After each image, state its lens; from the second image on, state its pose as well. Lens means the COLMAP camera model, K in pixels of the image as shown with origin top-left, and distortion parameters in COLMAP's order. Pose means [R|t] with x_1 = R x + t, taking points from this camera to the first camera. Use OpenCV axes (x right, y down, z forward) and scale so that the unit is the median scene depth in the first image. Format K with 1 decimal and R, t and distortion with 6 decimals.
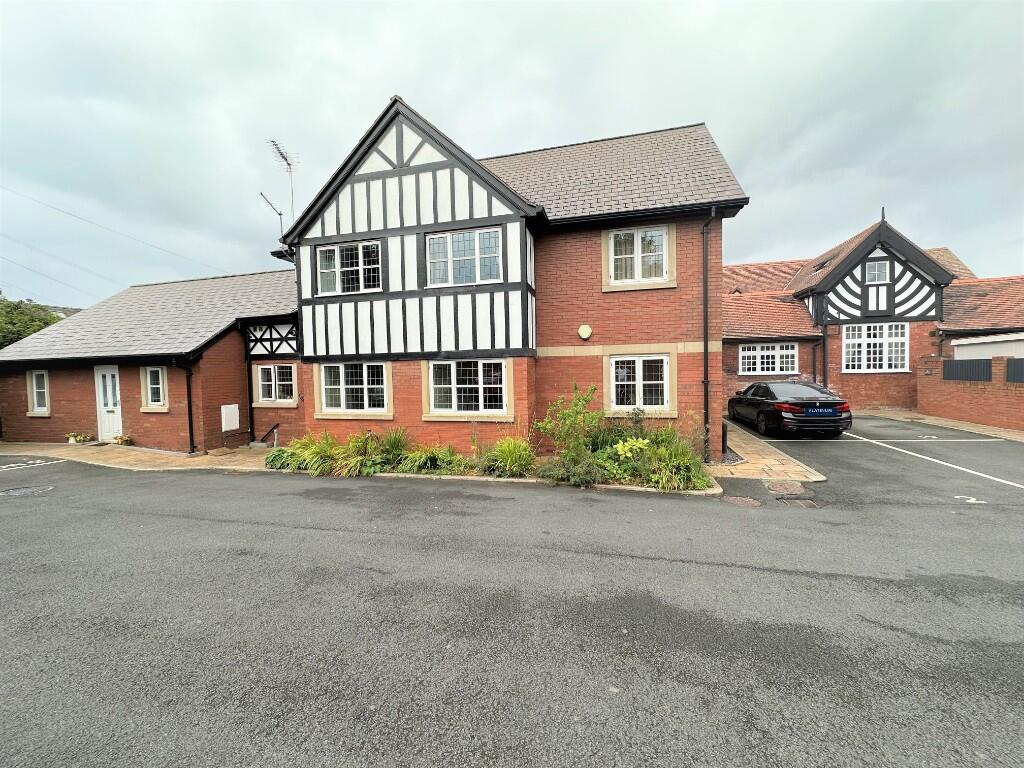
lens RADIAL K [[409.1, 0, 513.0], [0, 409.1, 383.6], [0, 0, 1]] dist [-0.000952, 0.000034]
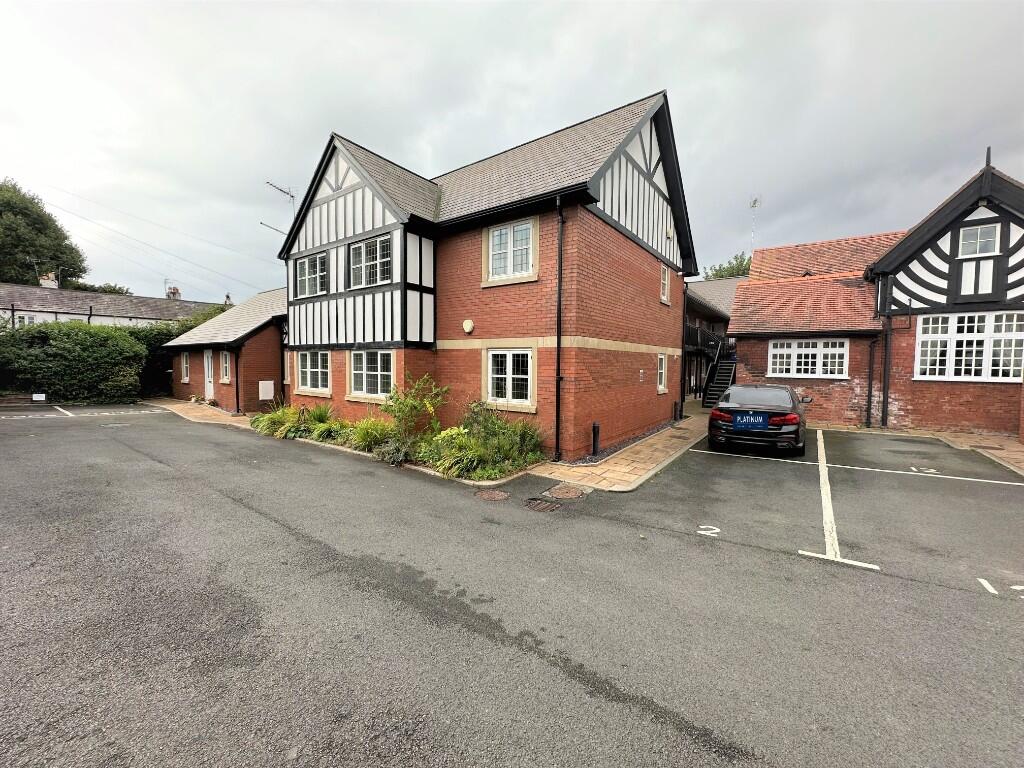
lens RADIAL K [[409.1, 0, 513.0], [0, 409.1, 383.6], [0, 0, 1]] dist [-0.000952, 0.000034]
pose [[0.927782, 0.049780, -0.369787, 0.436061], [-0.043723, 0.998737, 0.024749, -0.006165], [0.370552, -0.006794, 0.928787, 0.038489]]
